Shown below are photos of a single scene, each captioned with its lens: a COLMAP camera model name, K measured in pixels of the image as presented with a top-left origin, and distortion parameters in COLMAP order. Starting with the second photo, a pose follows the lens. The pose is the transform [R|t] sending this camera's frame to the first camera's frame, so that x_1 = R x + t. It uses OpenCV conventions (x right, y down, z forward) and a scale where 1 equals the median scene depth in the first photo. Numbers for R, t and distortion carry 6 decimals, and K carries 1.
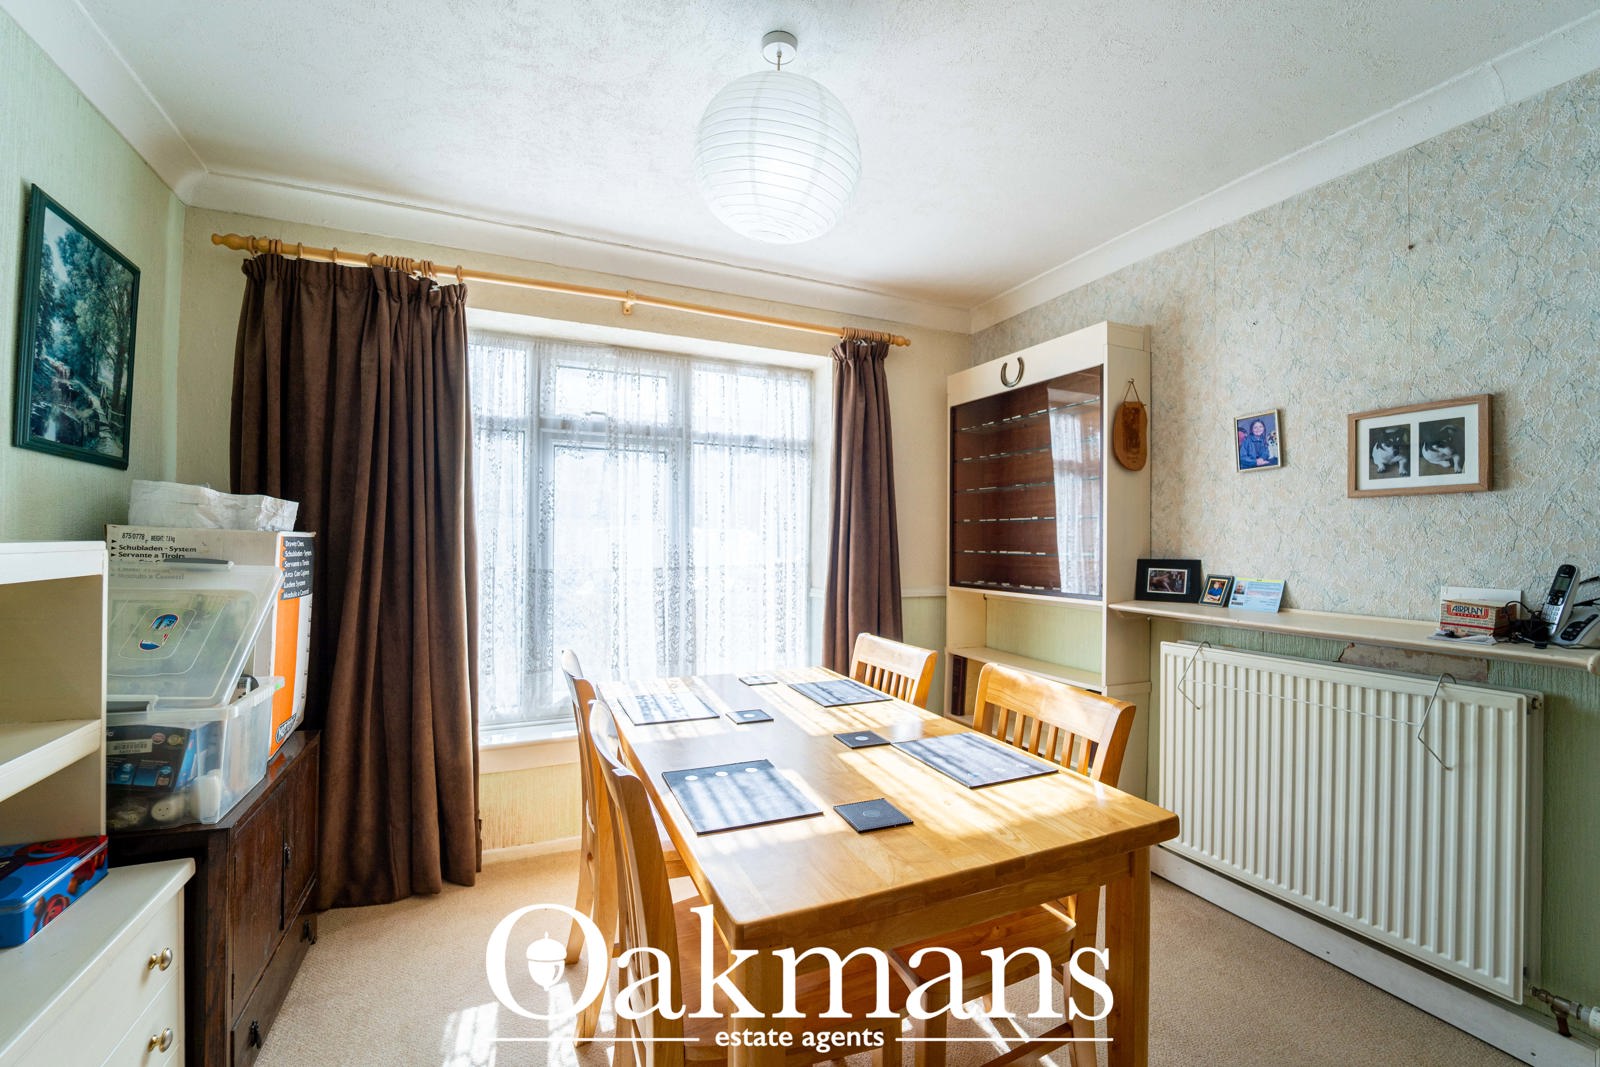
lens RADIAL K [[654.3, 0, 797.5], [0, 654.3, 530.1], [0, 0, 1]] dist [-0.019115, -0.000389]
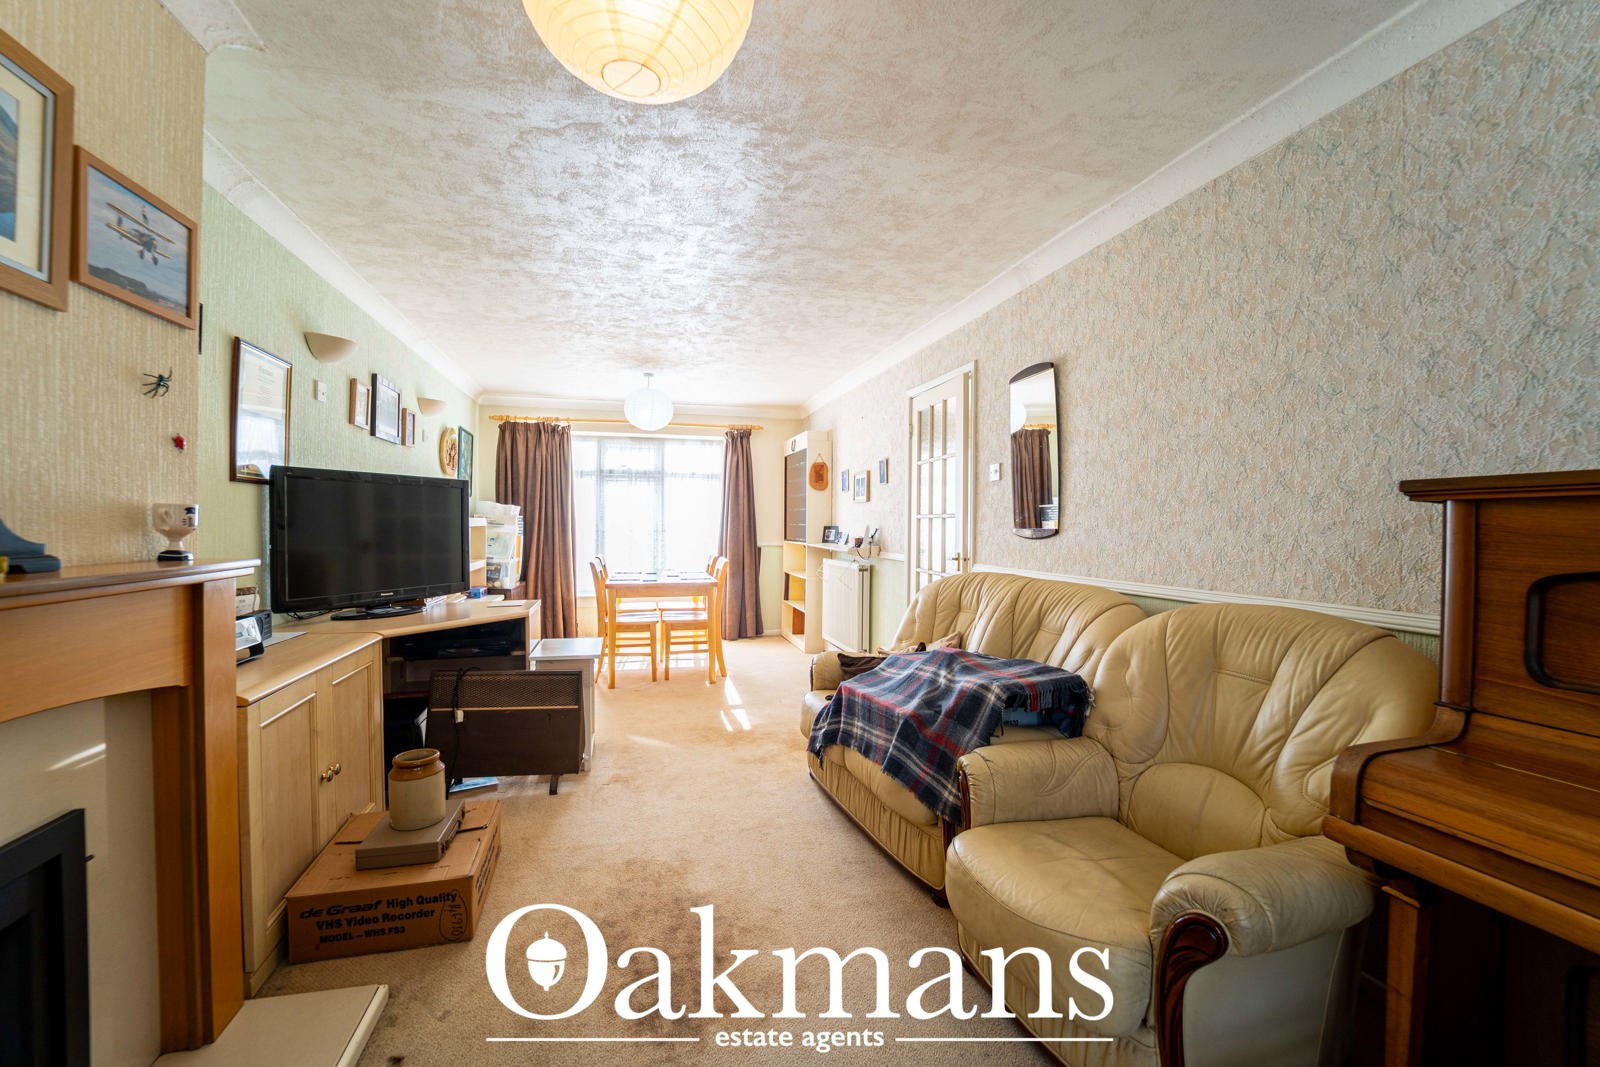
lens RADIAL K [[654.3, 0, 803.2], [0, 654.3, 532.2], [0, 0, 1]] dist [-0.019115, -0.000389]
pose [[0.986439, 0.002640, -0.164107, 0.777333], [0.001468, 0.999689, 0.024908, 0.004828], [0.164122, -0.024811, 0.986128, -1.332894]]
